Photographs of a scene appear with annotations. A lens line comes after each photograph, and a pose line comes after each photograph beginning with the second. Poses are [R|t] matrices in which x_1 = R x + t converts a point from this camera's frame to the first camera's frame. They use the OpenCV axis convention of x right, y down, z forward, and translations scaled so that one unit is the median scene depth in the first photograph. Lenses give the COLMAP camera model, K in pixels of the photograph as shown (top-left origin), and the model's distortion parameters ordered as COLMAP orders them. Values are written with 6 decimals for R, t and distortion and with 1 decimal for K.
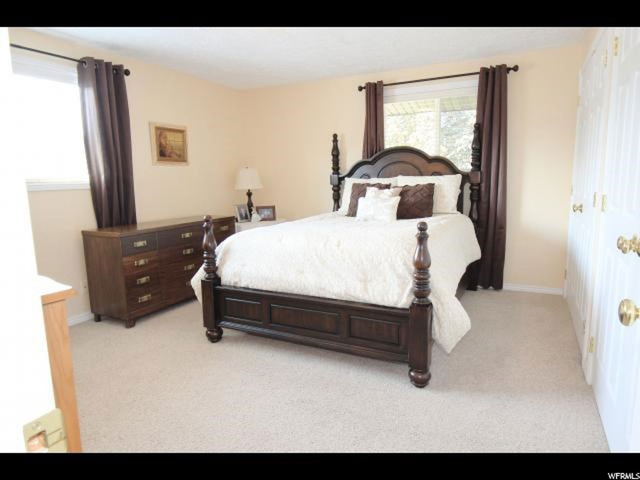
lens RADIAL K [[410.3, 0, 323.7], [0, 410.3, 239.6], [0, 0, 1]] dist [0.027741, -0.003475]
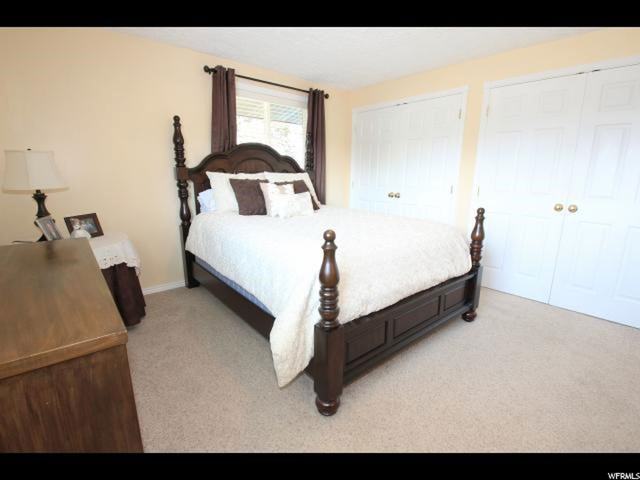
lens RADIAL K [[295.6, 0, 322.5], [0, 295.6, 241.3], [0, 0, 1]] dist [0.015453, -0.032446]
pose [[0.384395, -0.184892, 0.904464, -0.478945], [0.116697, 0.981611, 0.151067, -0.077926], [-0.915763, 0.047479, 0.398903, 0.572698]]
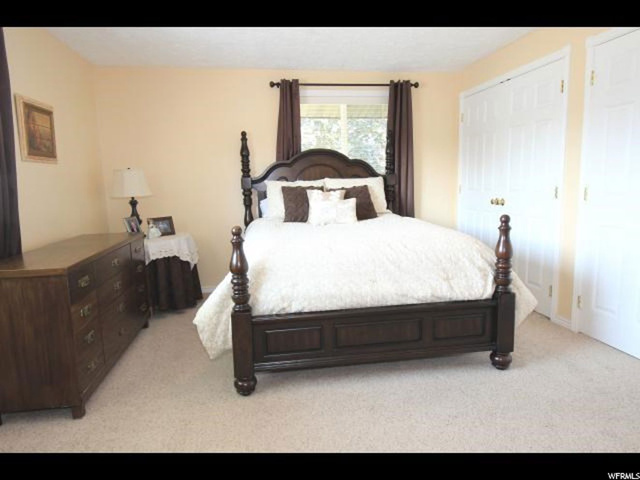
lens RADIAL K [[410.3, 0, 323.7], [0, 410.3, 239.6], [0, 0, 1]] dist [0.027741, -0.003475]
pose [[0.811570, -0.088095, 0.577575, -0.406068], [0.098442, 0.995052, 0.013447, -0.021737], [-0.575902, 0.045945, 0.816227, 0.203123]]
